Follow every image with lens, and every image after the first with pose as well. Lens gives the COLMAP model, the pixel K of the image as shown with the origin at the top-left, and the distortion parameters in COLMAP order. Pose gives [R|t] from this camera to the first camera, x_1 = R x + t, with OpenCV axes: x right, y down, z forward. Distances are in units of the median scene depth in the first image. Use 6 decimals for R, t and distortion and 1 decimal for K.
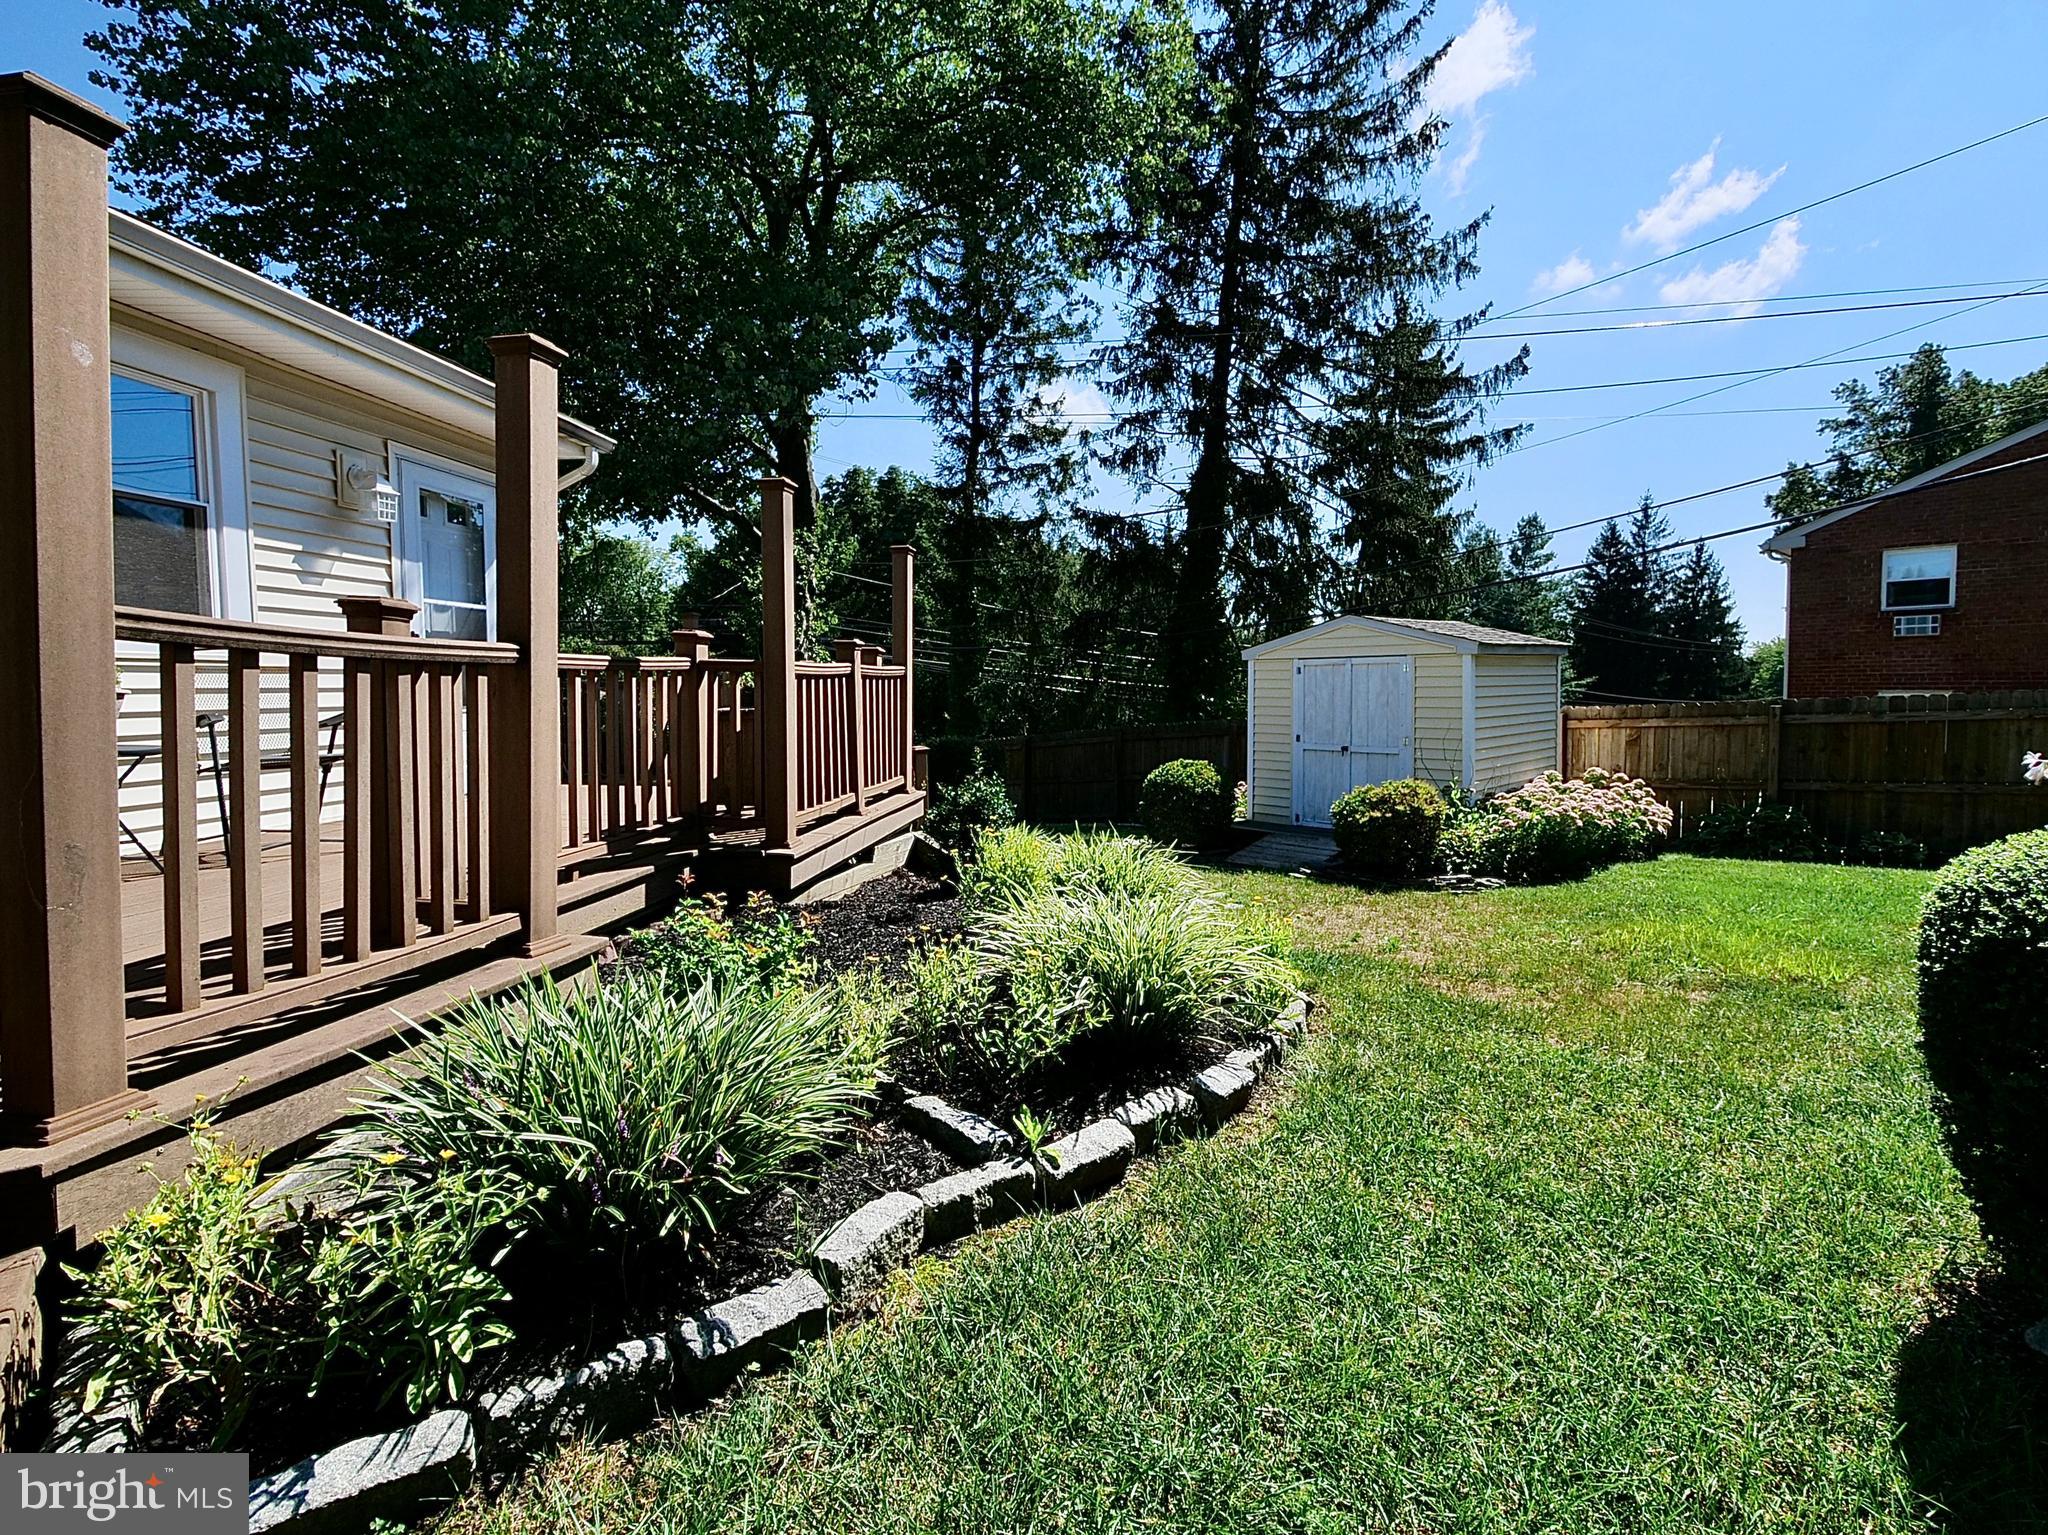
lens RADIAL K [[955.5, 0, 1032.9], [0, 955.5, 740.5], [0, 0, 1]] dist [-0.001495, 0.000106]
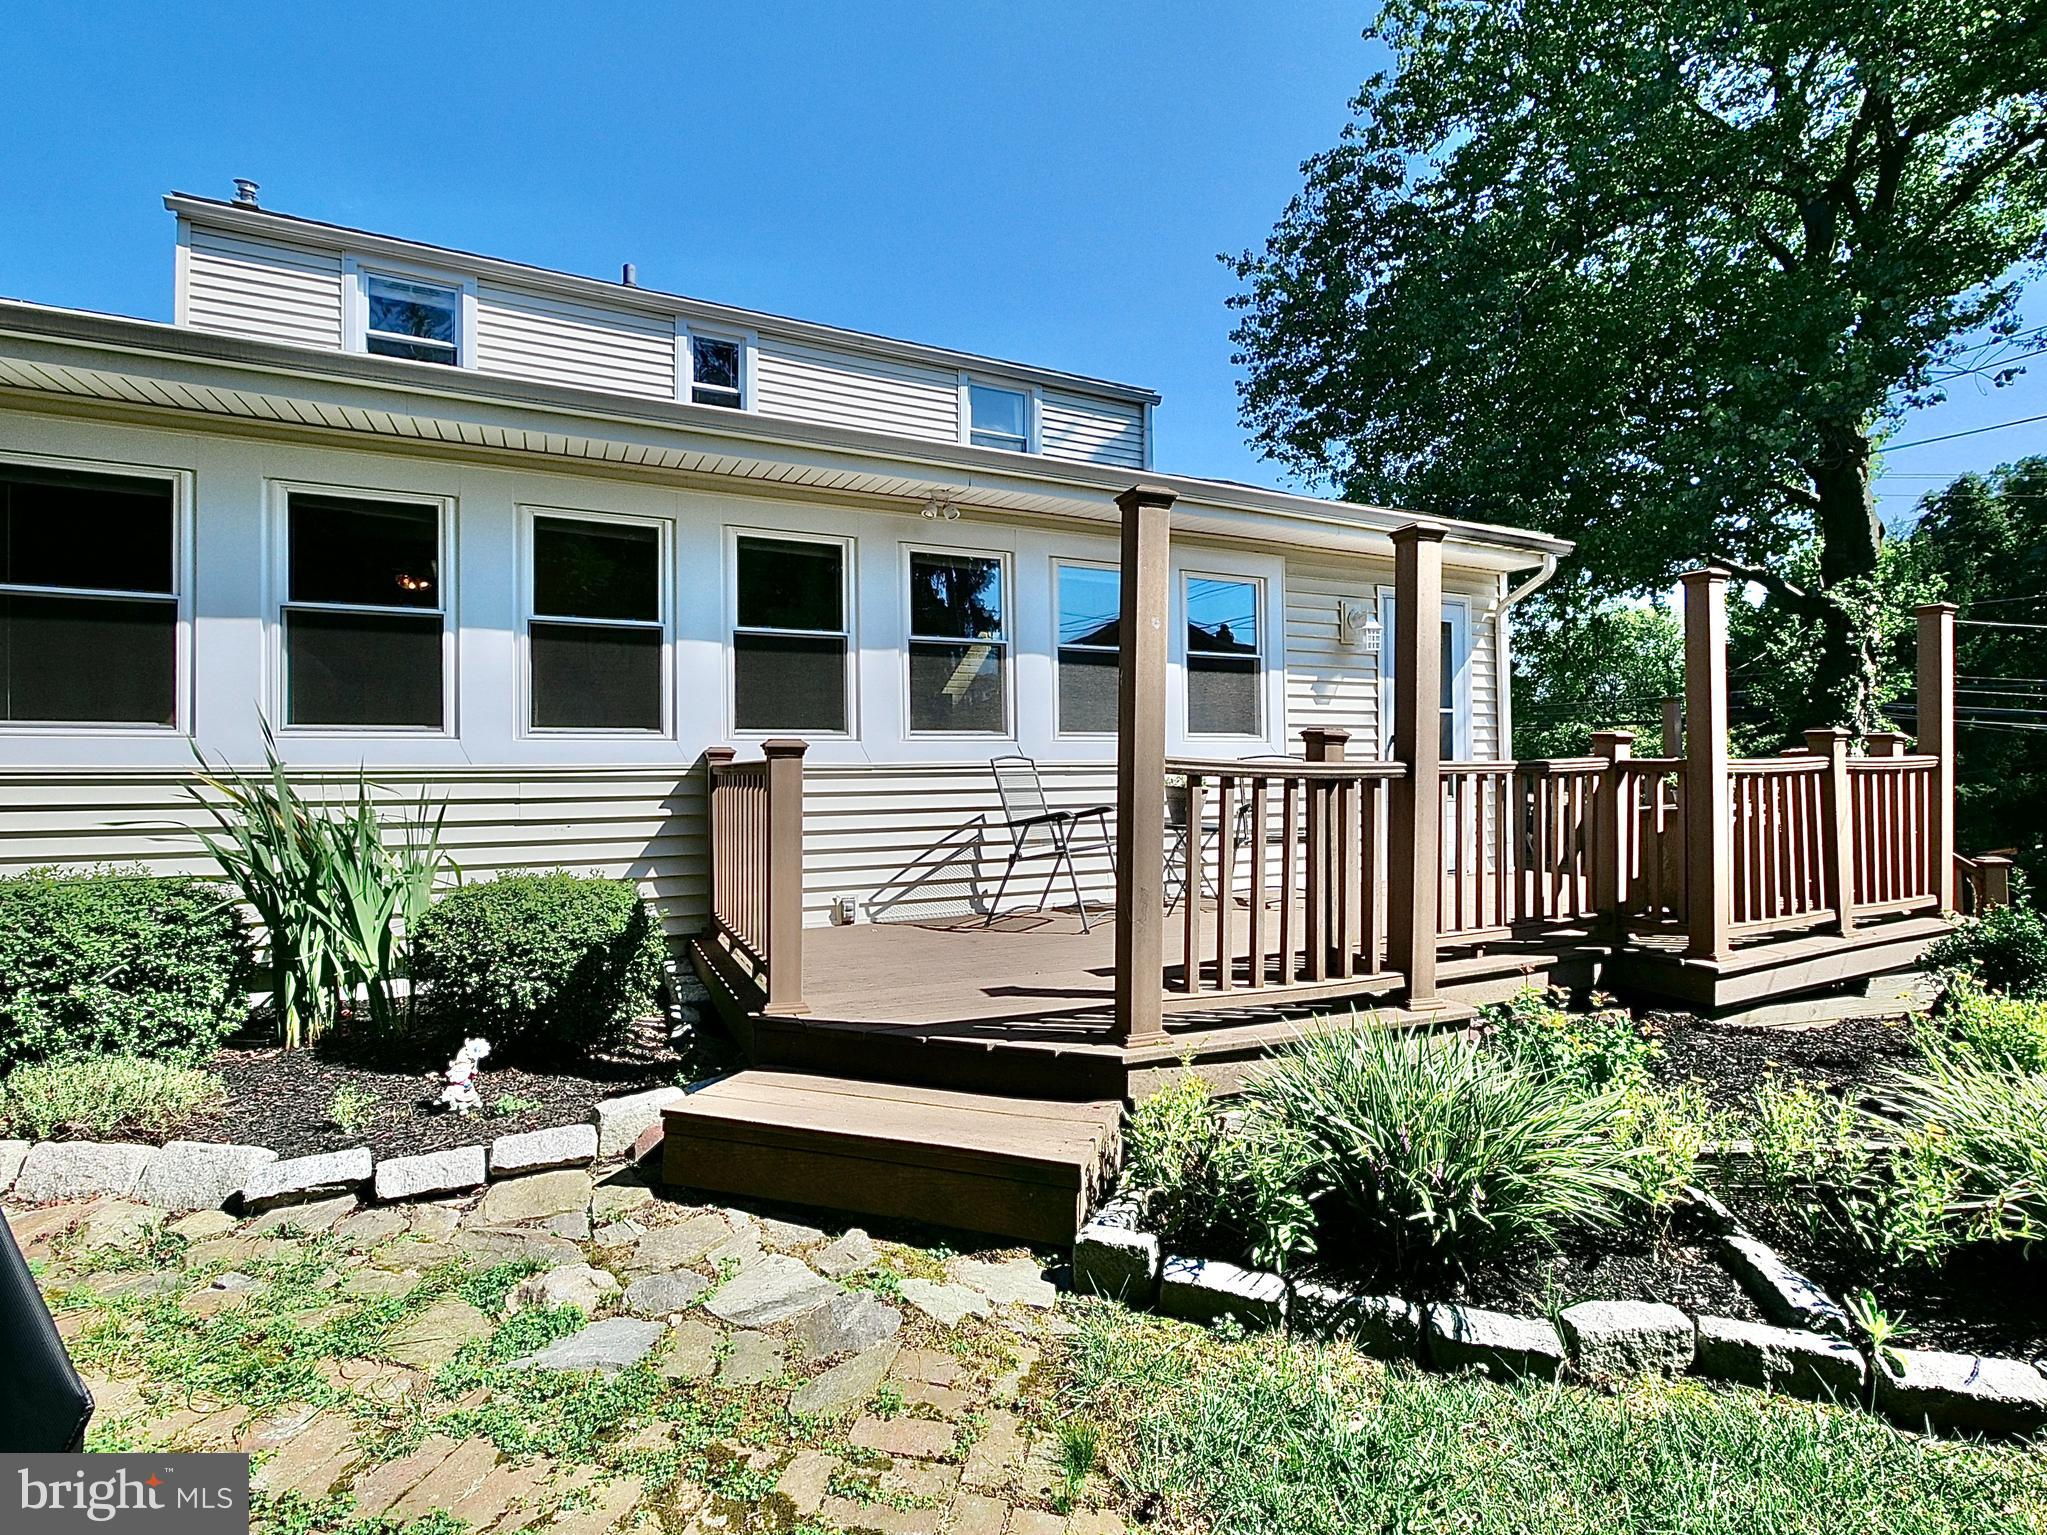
lens RADIAL K [[955.1, 0, 1032.4], [0, 955.1, 740.5], [0, 0, 1]] dist [-0.001495, 0.000106]
pose [[0.549514, -0.029811, -0.834953, 0.303840], [-0.037009, 0.997514, -0.059972, -0.040620], [0.834665, 0.063856, 0.547044, -0.149232]]
